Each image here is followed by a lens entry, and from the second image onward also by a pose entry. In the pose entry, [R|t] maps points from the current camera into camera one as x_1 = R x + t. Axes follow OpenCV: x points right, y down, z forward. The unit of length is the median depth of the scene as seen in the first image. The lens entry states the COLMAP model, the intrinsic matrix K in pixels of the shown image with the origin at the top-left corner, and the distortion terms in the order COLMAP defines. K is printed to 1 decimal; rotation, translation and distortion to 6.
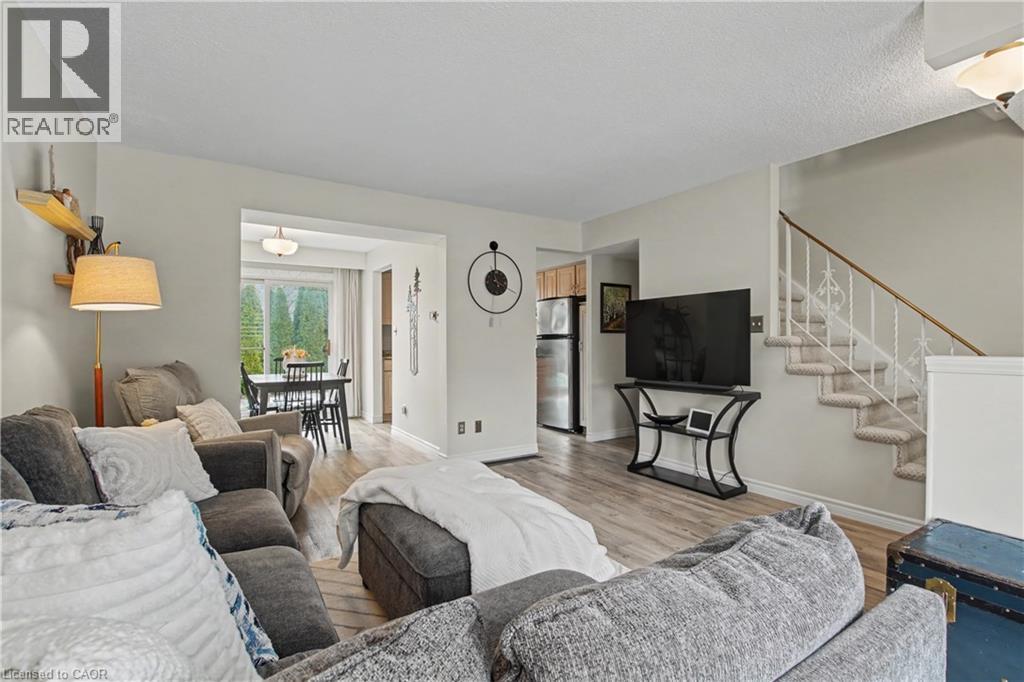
lens RADIAL K [[474.5, 0, 513.6], [0, 474.5, 344.0], [0, 0, 1]] dist [-0.029150, 0.003185]
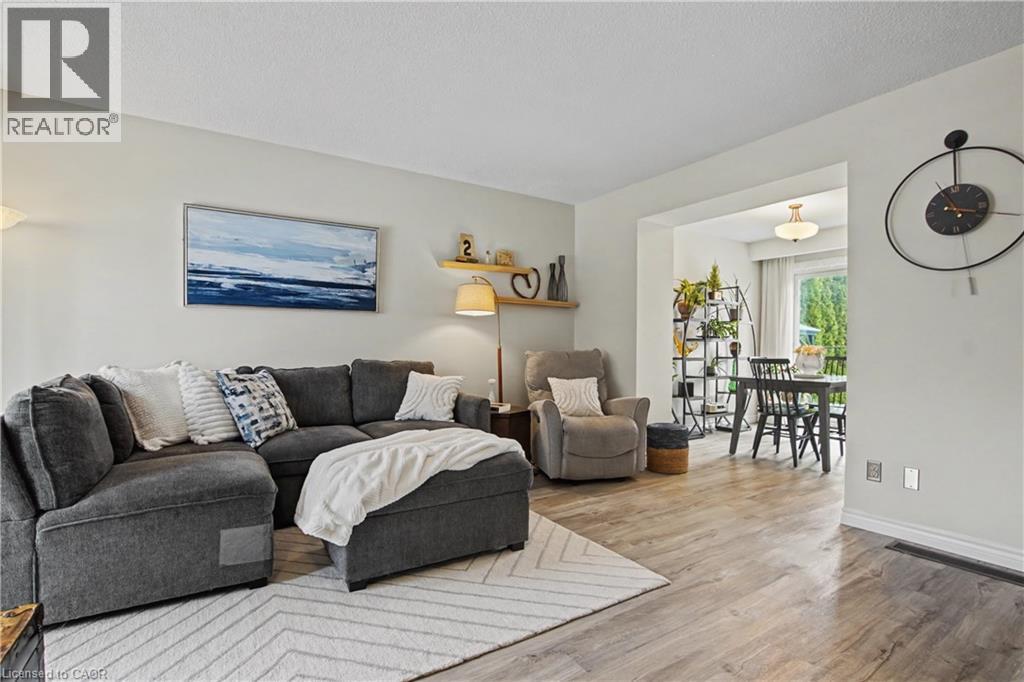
lens RADIAL K [[474.5, 0, 513.3], [0, 474.5, 346.8], [0, 0, 1]] dist [-0.029150, 0.003185]
pose [[0.015428, -0.000211, -0.999881, 0.453586], [-0.012359, 0.999924, -0.000402, 0.025472], [0.999805, 0.012364, 0.015424, 0.510908]]
